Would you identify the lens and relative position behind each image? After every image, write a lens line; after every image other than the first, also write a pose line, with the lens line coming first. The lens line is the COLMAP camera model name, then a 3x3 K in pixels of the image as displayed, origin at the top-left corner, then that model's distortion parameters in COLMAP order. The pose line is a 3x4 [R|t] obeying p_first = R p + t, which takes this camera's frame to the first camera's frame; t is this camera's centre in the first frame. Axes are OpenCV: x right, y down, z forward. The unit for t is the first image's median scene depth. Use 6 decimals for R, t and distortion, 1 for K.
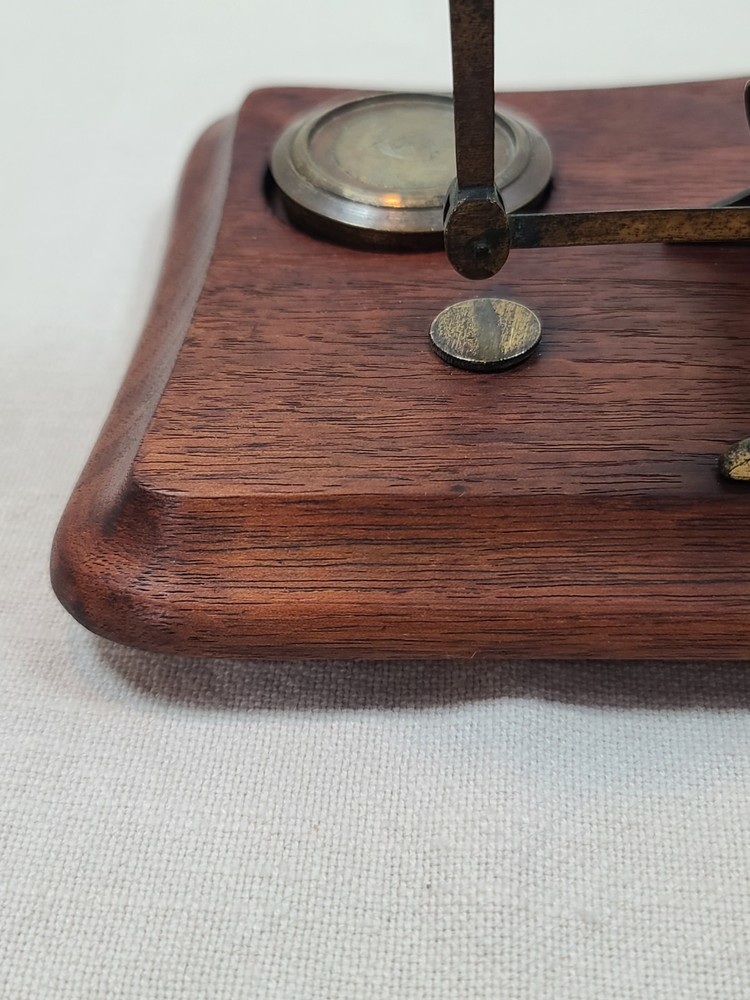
lens RADIAL K [[1380.9, 0, 375.0], [0, 1380.9, 500.0], [0, 0, 1]] dist [0.003363, -0.120089]
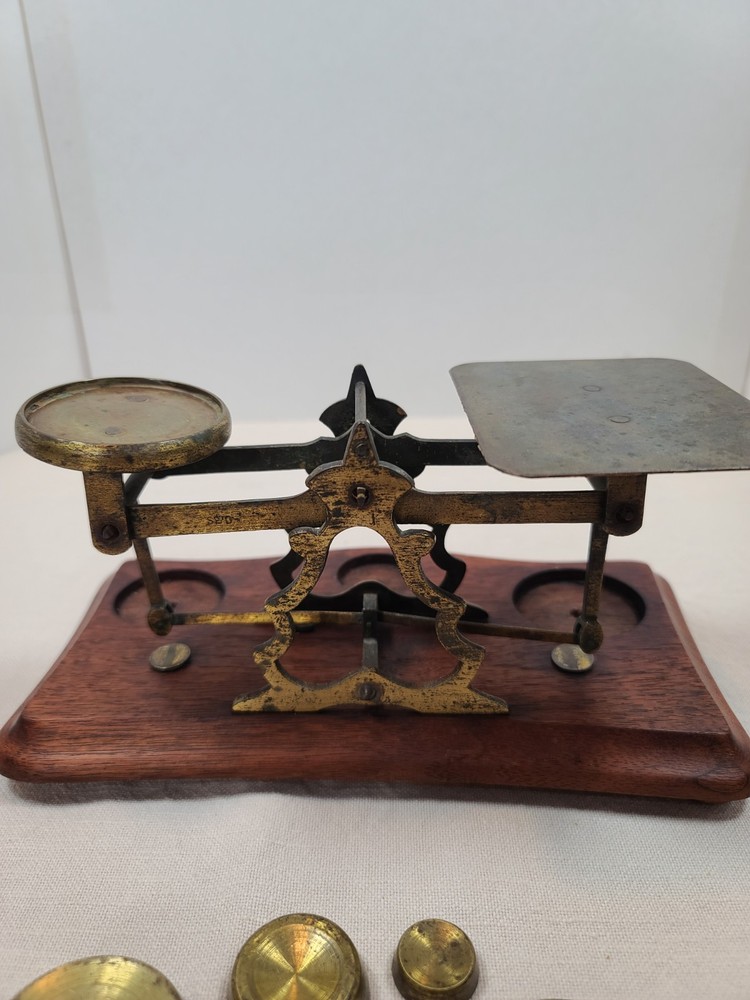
lens RADIAL K [[777.3, 0, 375.0], [0, 777.3, 500.0], [0, 0, 1]] dist [-0.047736, 0.115906]
pose [[0.999602, -0.012988, 0.025041, 0.476989], [0.019817, 0.955073, -0.295706, 0.045046], [-0.020075, 0.296084, 0.954951, -0.592489]]
